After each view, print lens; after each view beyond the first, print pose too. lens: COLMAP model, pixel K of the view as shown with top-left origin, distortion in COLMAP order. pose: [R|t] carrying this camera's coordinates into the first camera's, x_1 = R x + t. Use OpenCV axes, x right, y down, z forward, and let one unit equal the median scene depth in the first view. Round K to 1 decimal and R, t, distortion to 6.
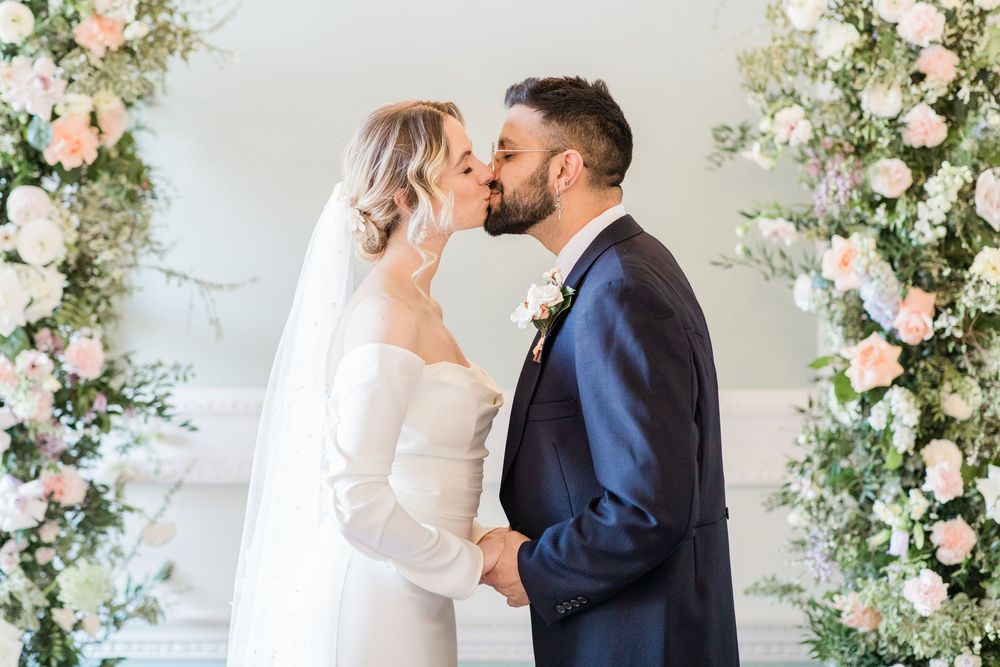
lens RADIAL K [[2391.1, 0, 502.6], [0, 2391.1, 335.5], [0, 0, 1]] dist [0.082349, 0.000000]
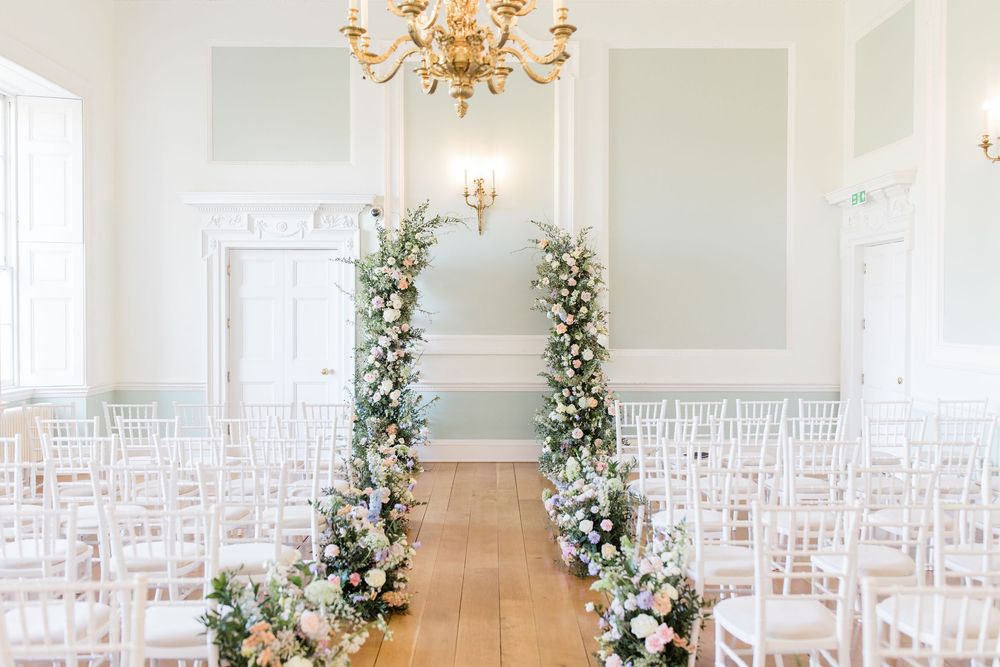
lens RADIAL K [[1017.3, 0, 498.2], [0, 1017.3, 331.1], [0, 0, 1]] dist [0.012295, 0.000000]
pose [[0.999826, 0.002018, 0.018550, -0.019105], [-0.002072, 0.999994, 0.002885, 0.010367], [-0.018544, -0.002923, 0.999824, -1.141711]]
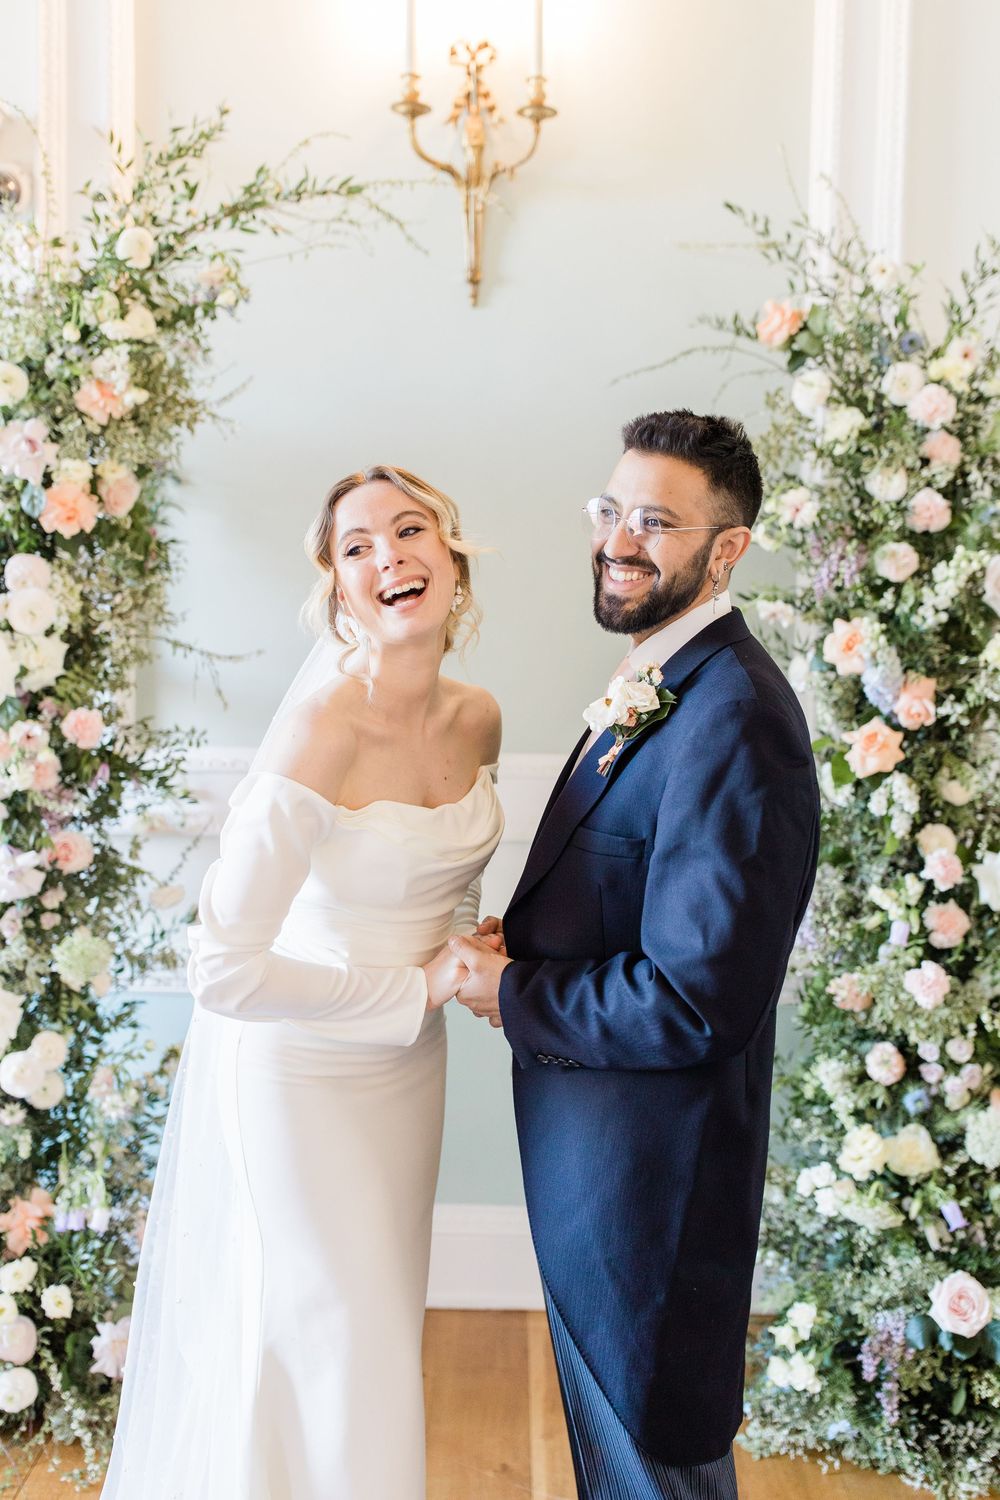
lens RADIAL K [[1526.0, 0, 527.0], [0, 1526.0, 771.2], [0, 0, 1]] dist [0.012295, 0.000000]
pose [[0.999743, 0.016894, 0.015115, 0.000513], [-0.017870, 0.997594, 0.066977, -0.018716], [-0.013947, -0.067230, 0.997640, 0.361390]]
